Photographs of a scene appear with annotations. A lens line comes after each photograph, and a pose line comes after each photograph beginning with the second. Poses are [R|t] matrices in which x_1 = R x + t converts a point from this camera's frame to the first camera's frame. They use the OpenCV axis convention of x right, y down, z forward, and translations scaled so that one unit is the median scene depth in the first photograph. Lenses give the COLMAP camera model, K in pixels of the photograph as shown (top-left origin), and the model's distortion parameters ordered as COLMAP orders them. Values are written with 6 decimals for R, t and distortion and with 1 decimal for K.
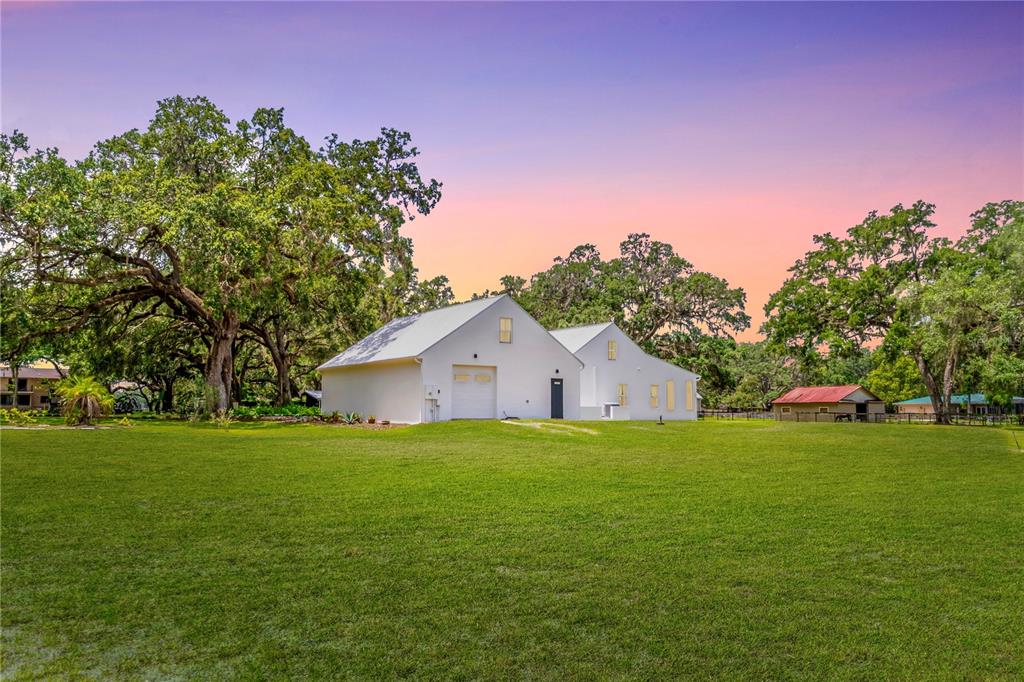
lens RADIAL K [[792.2, 0, 512.0], [0, 792.2, 341.0], [0, 0, 1]] dist [0.003922, 0.001406]
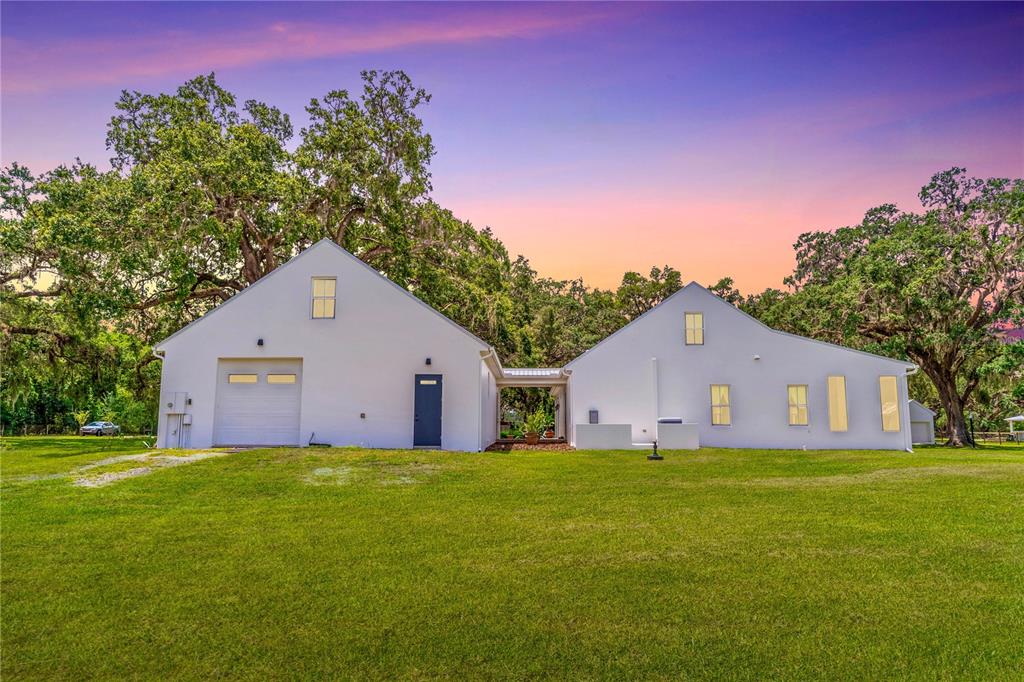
lens RADIAL K [[695.8, 0, 512.0], [0, 695.8, 341.0], [0, 0, 1]] dist [-0.008179, -0.002842]
pose [[0.806312, -0.083071, -0.585628, 0.398062], [0.053031, 0.996254, -0.068303, 0.060720], [0.589108, 0.024017, 0.807697, 0.637275]]
